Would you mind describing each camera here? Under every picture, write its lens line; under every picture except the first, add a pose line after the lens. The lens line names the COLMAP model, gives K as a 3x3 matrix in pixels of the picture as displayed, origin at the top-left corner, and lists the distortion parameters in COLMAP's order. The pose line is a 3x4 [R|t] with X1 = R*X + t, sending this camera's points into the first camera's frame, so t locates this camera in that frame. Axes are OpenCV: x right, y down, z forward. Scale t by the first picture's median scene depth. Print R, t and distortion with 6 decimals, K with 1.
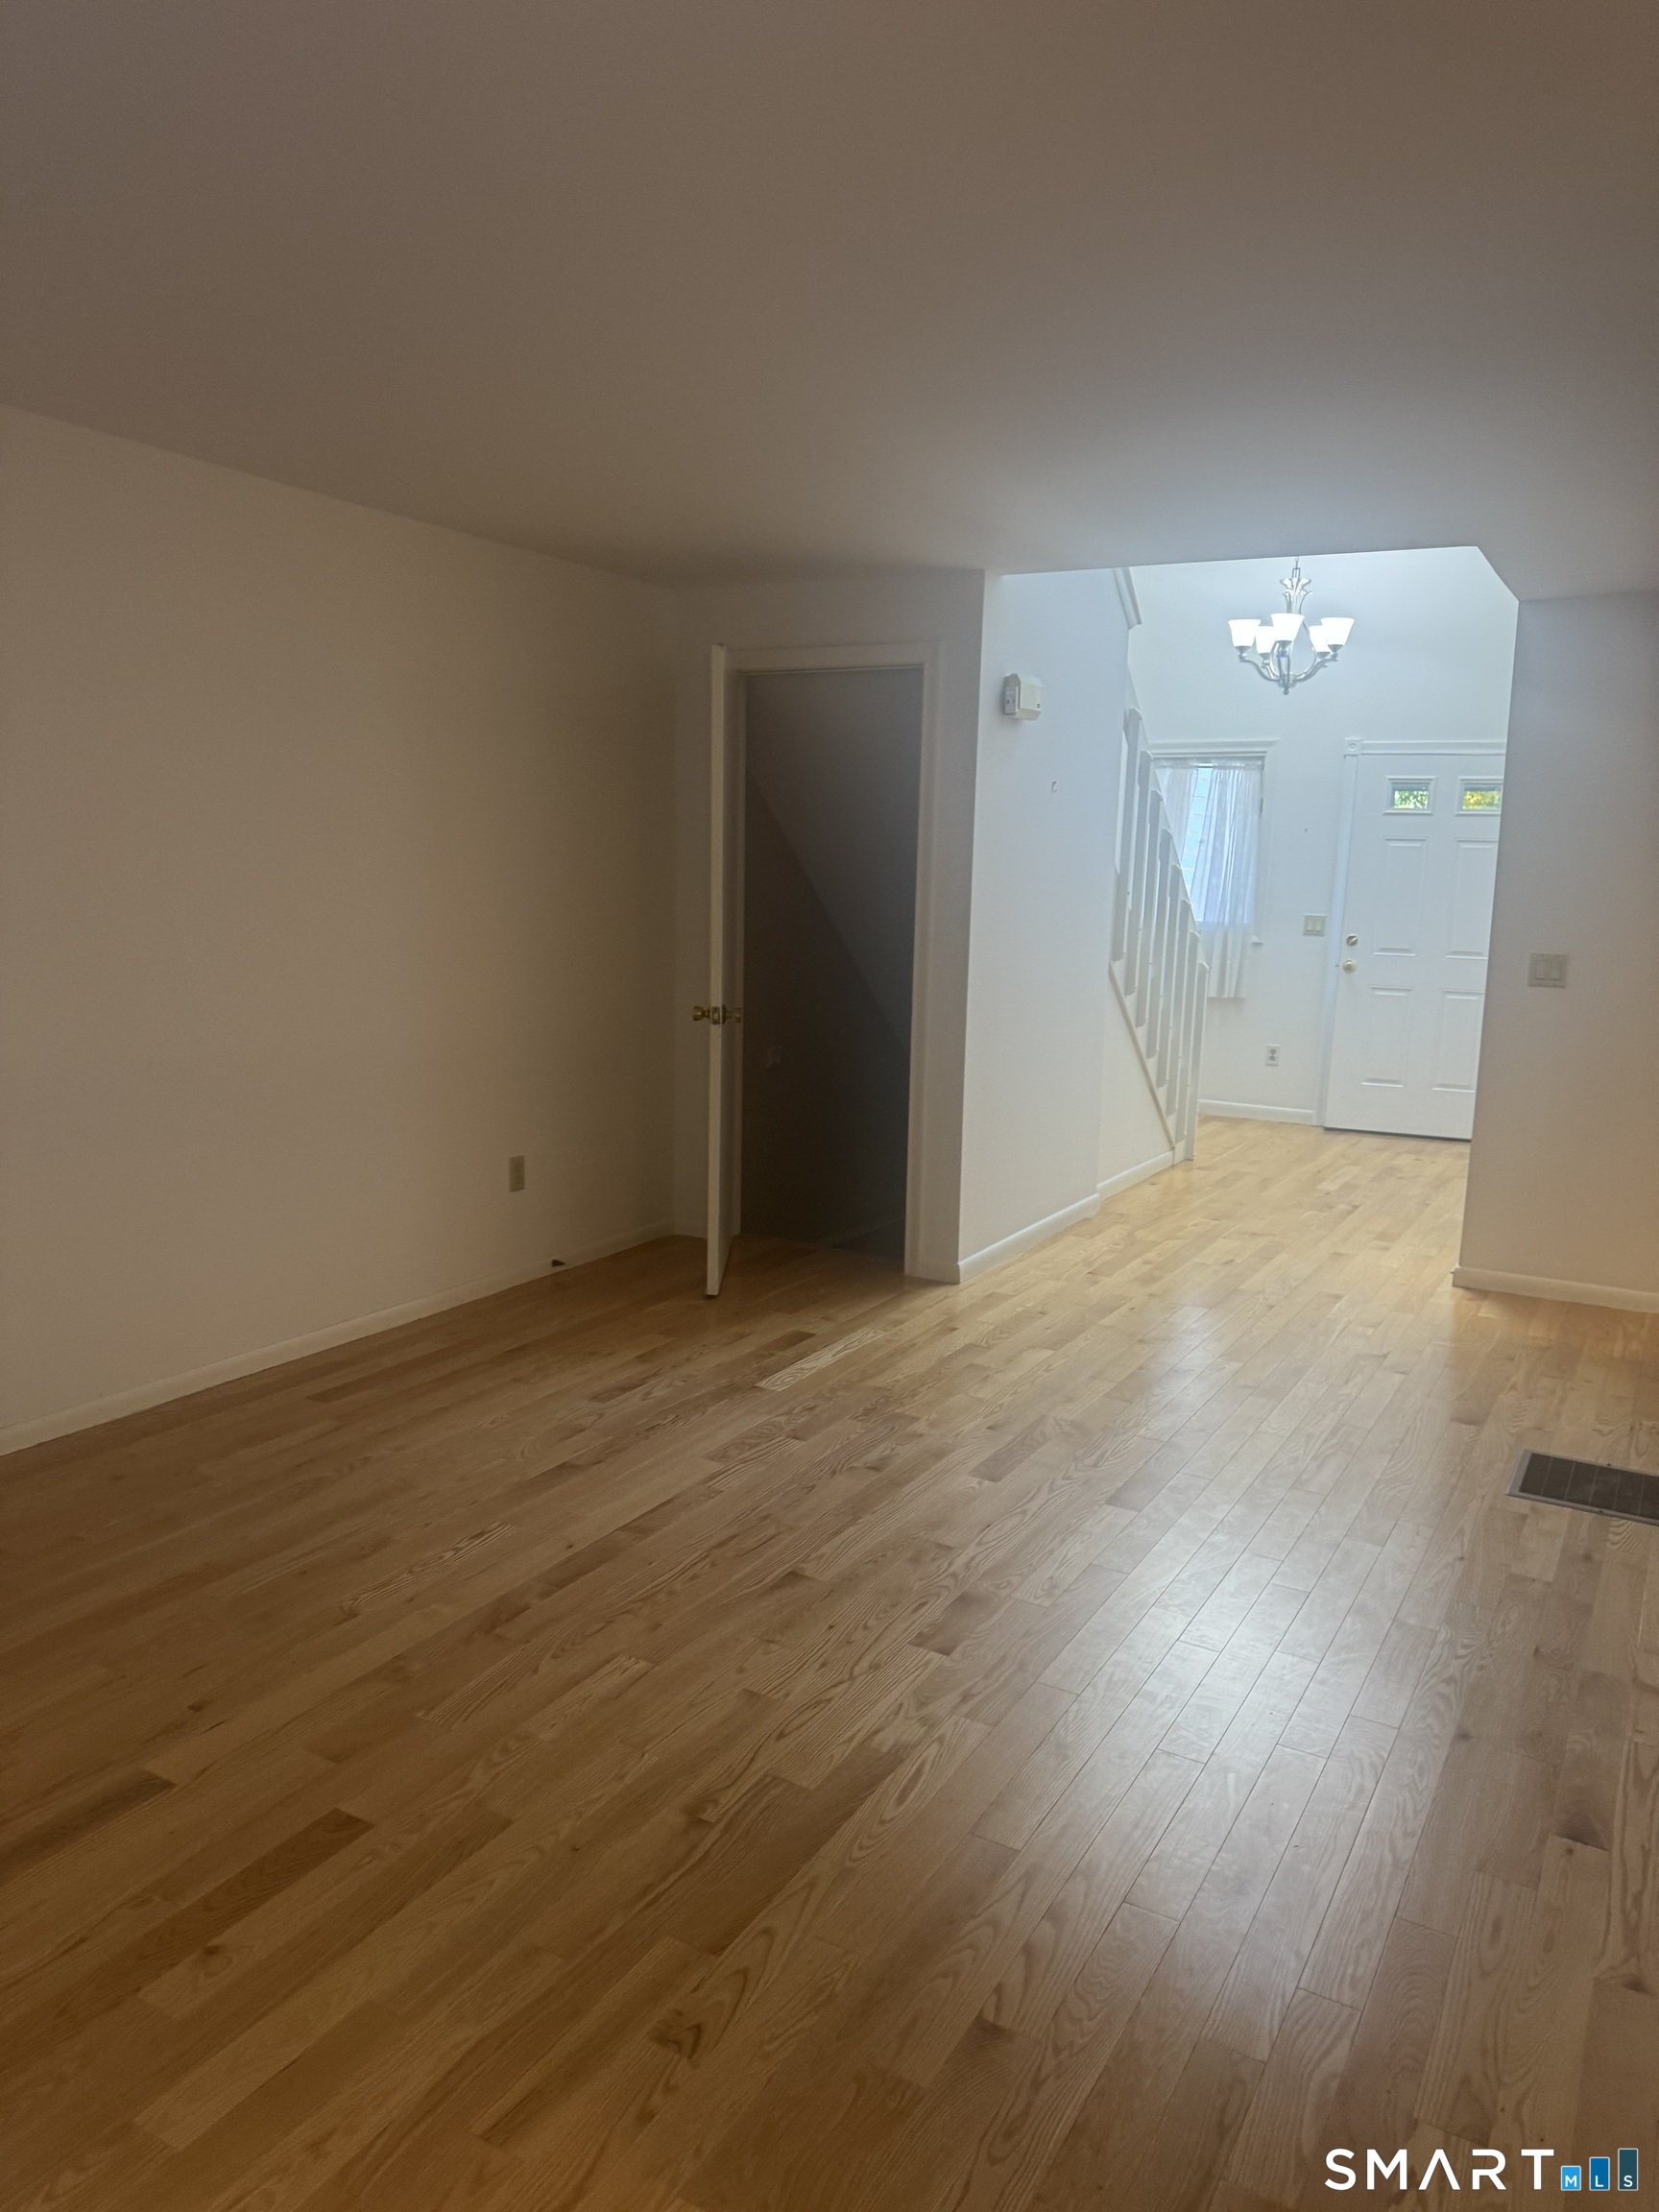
lens RADIAL K [[1544.6, 0, 827.0], [0, 1544.6, 1107.7], [0, 0, 1]] dist [0.152986, -0.269068]
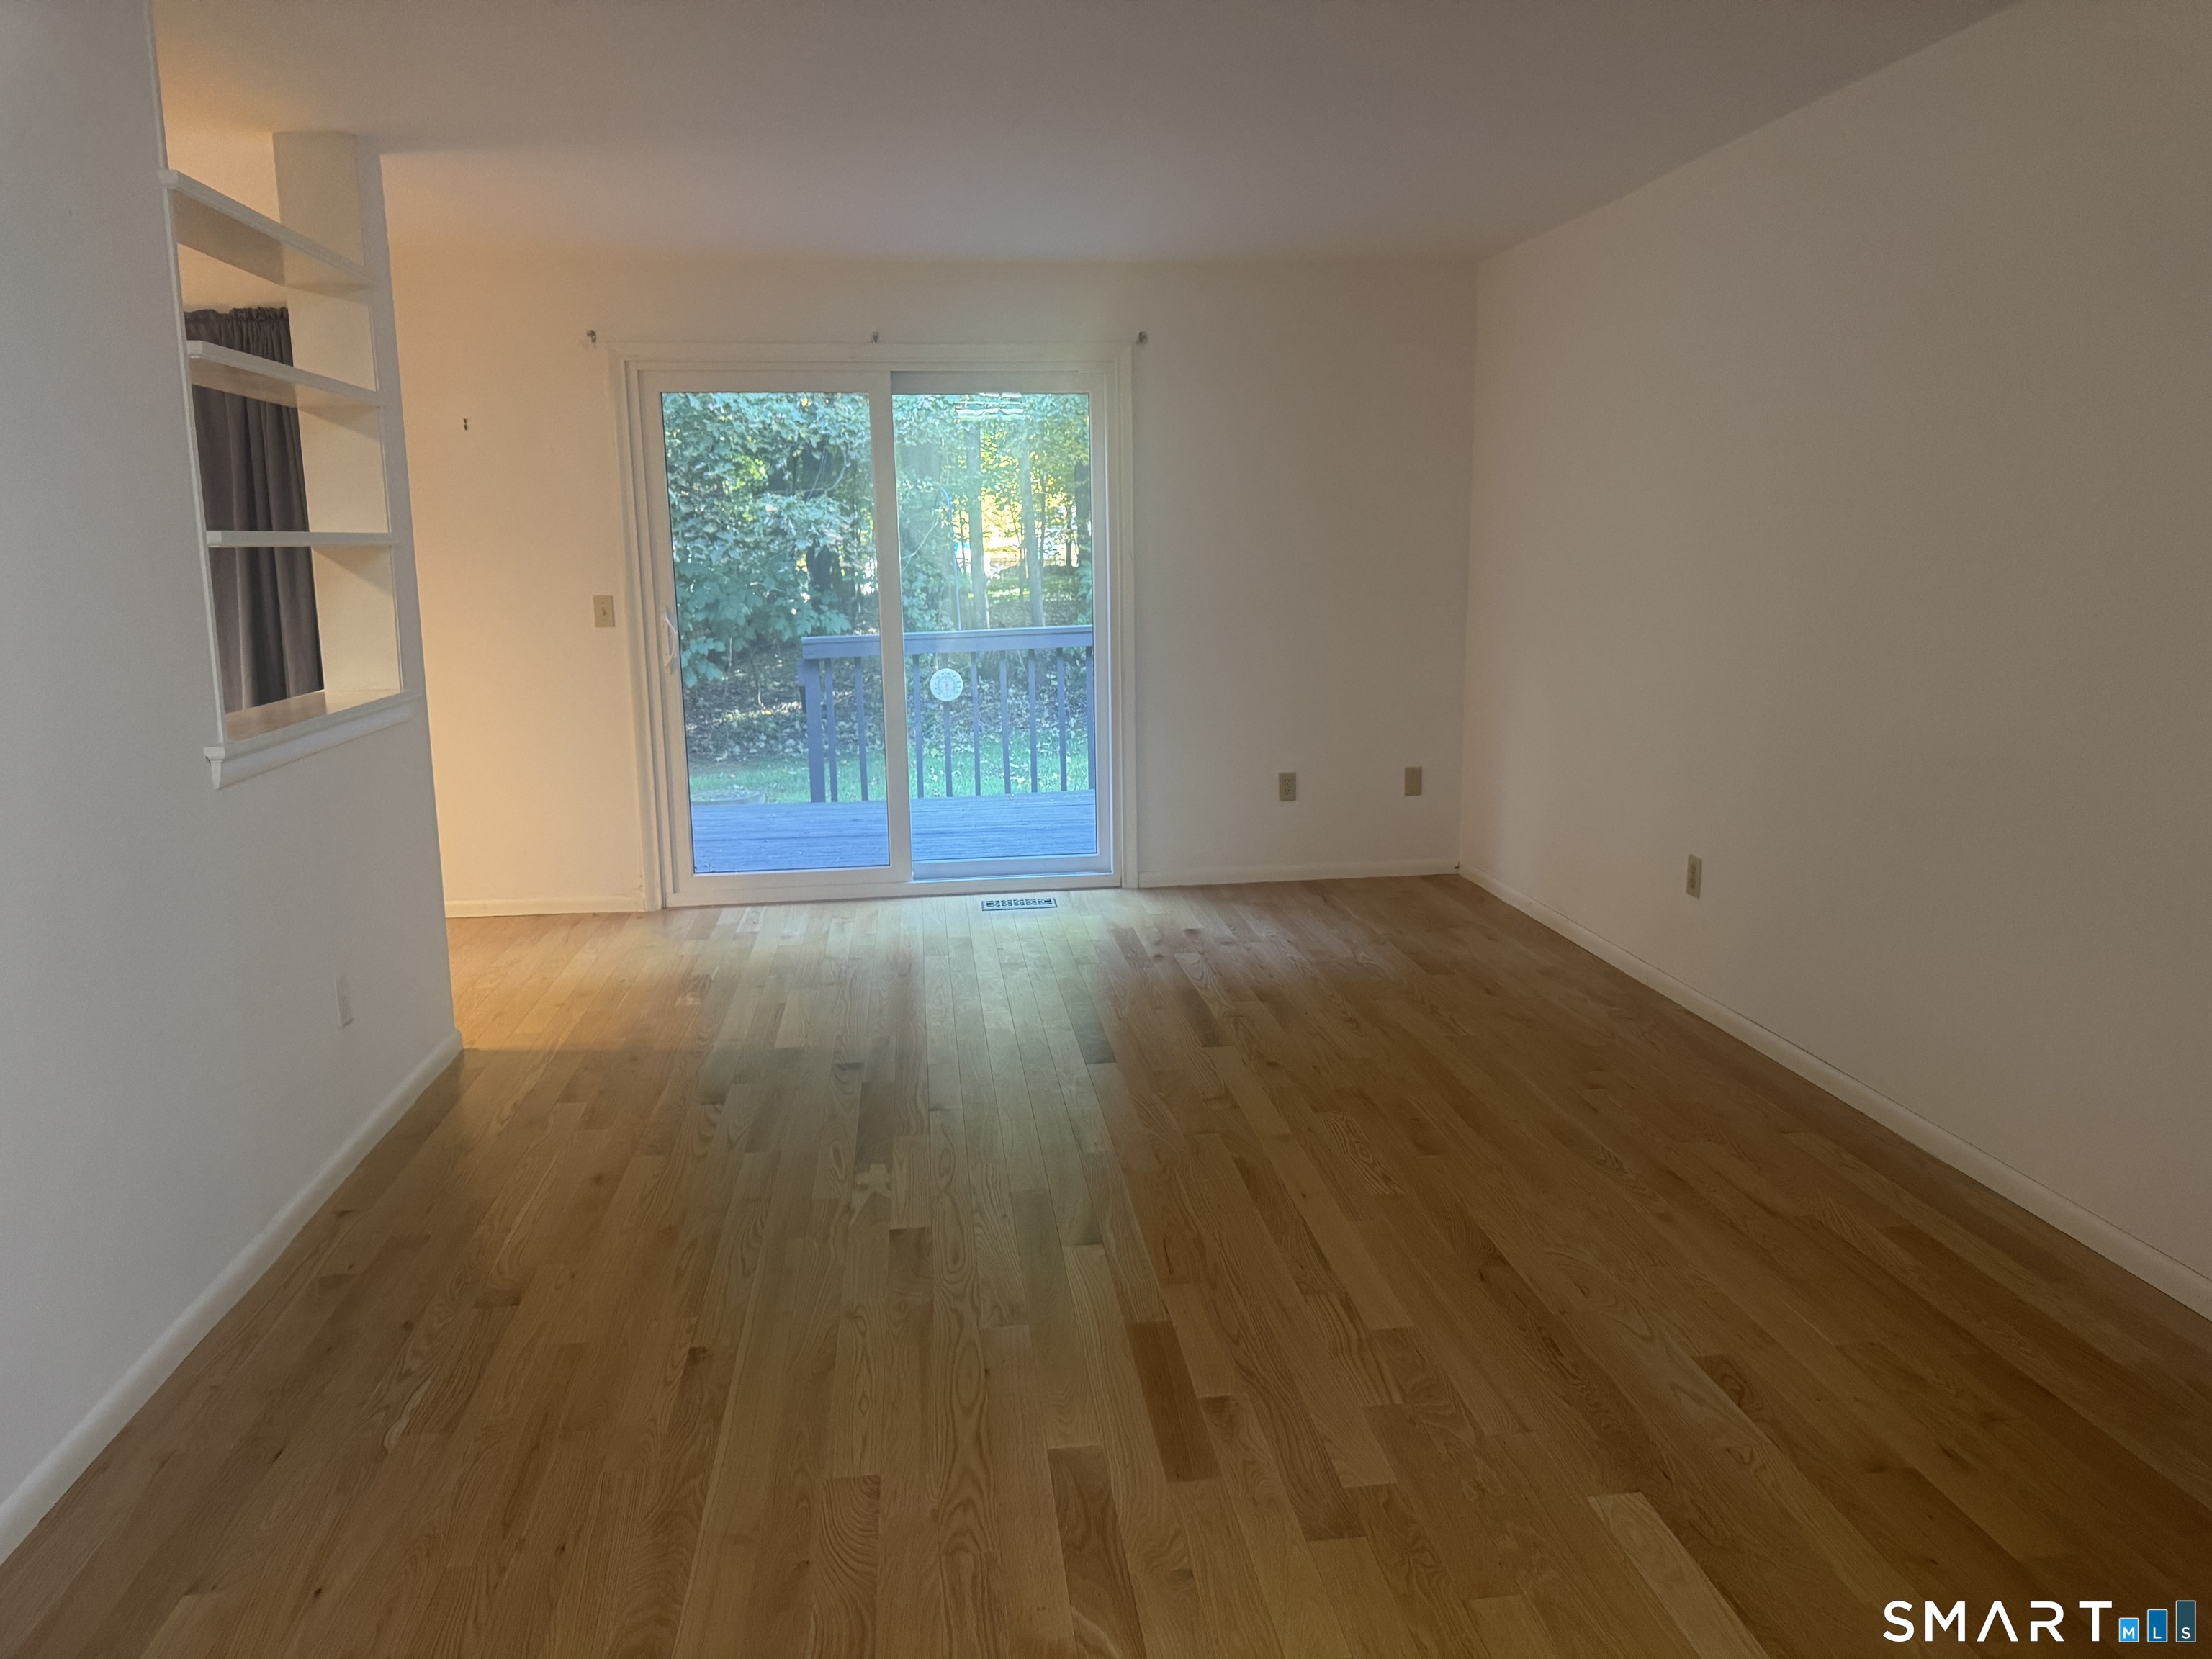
lens RADIAL K [[1544.6, 0, 1107.6], [0, 1544.6, 819.4], [0, 0, 1]] dist [0.152986, -0.269068]
pose [[-0.801361, 0.087848, -0.591695, 0.415987], [-0.097460, 0.956766, 0.274045, -0.174822], [0.590188, 0.277276, -0.758153, 1.323181]]
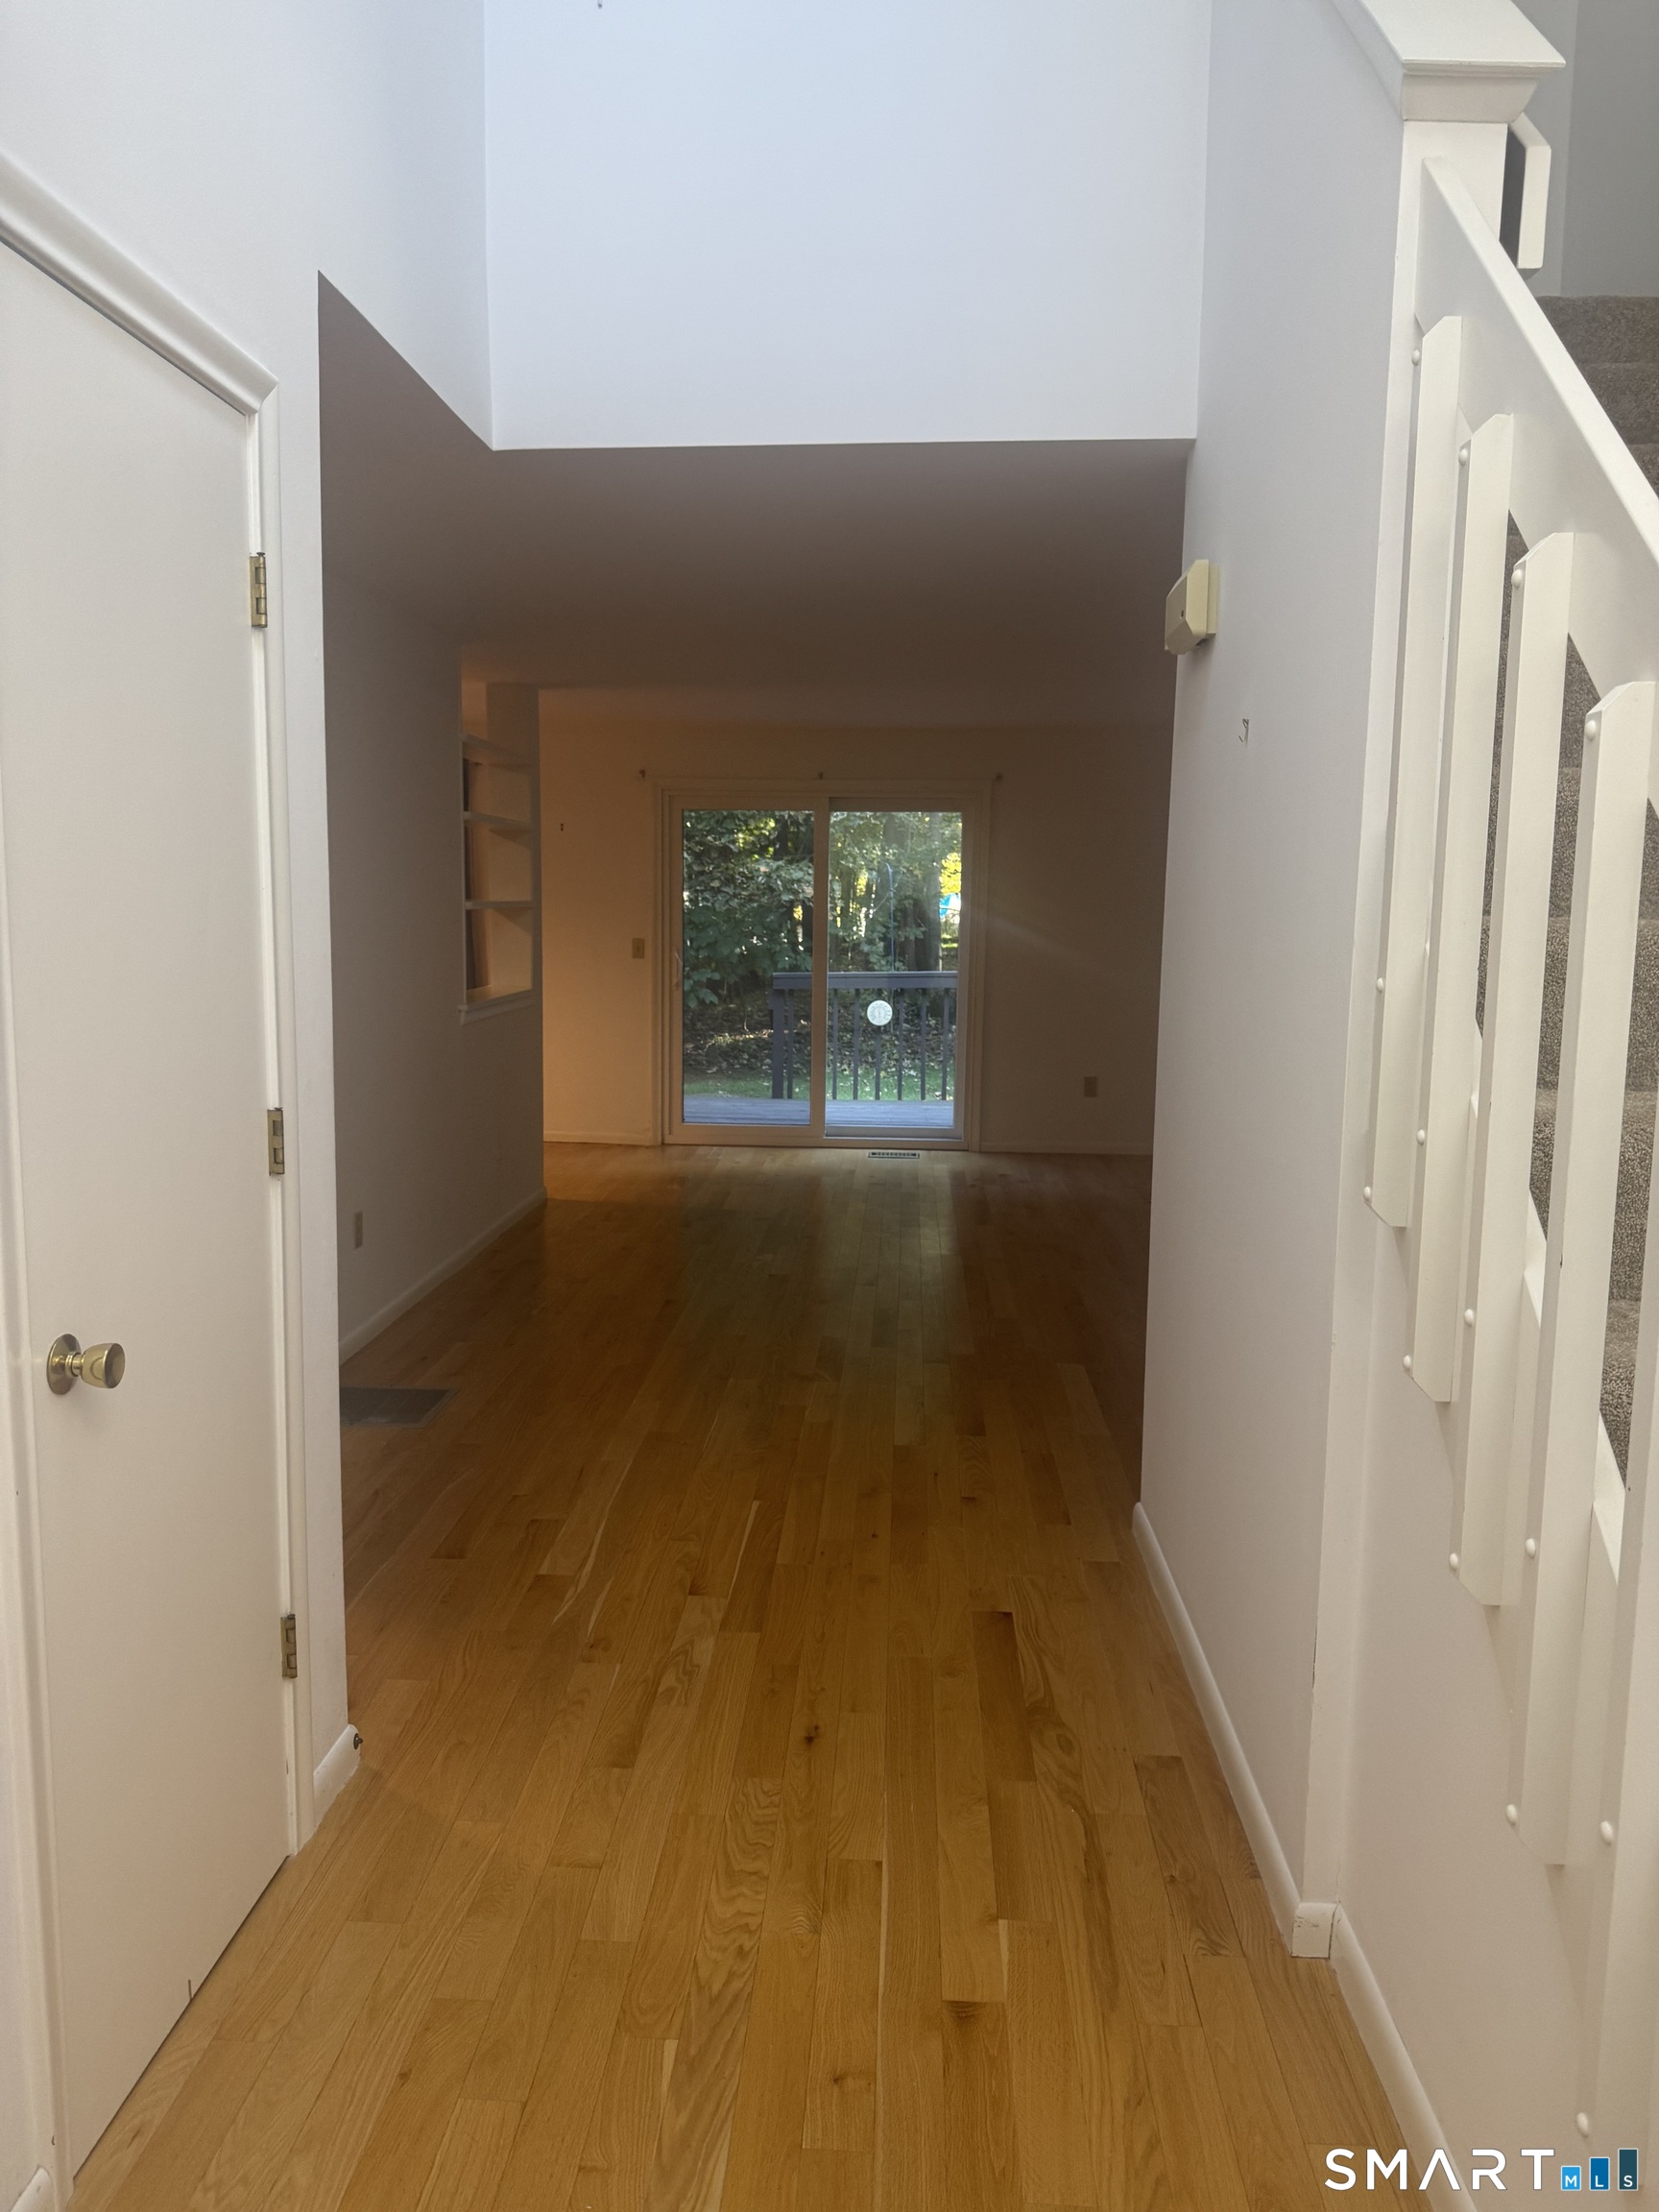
lens RADIAL K [[1544.6, 0, 827.0], [0, 1544.6, 1107.7], [0, 0, 1]] dist [0.152986, -0.269068]
pose [[-0.893448, 0.018817, -0.448772, 0.625352], [-0.107758, 0.960965, 0.254824, -0.269418], [0.436049, 0.276031, -0.856544, 1.855419]]
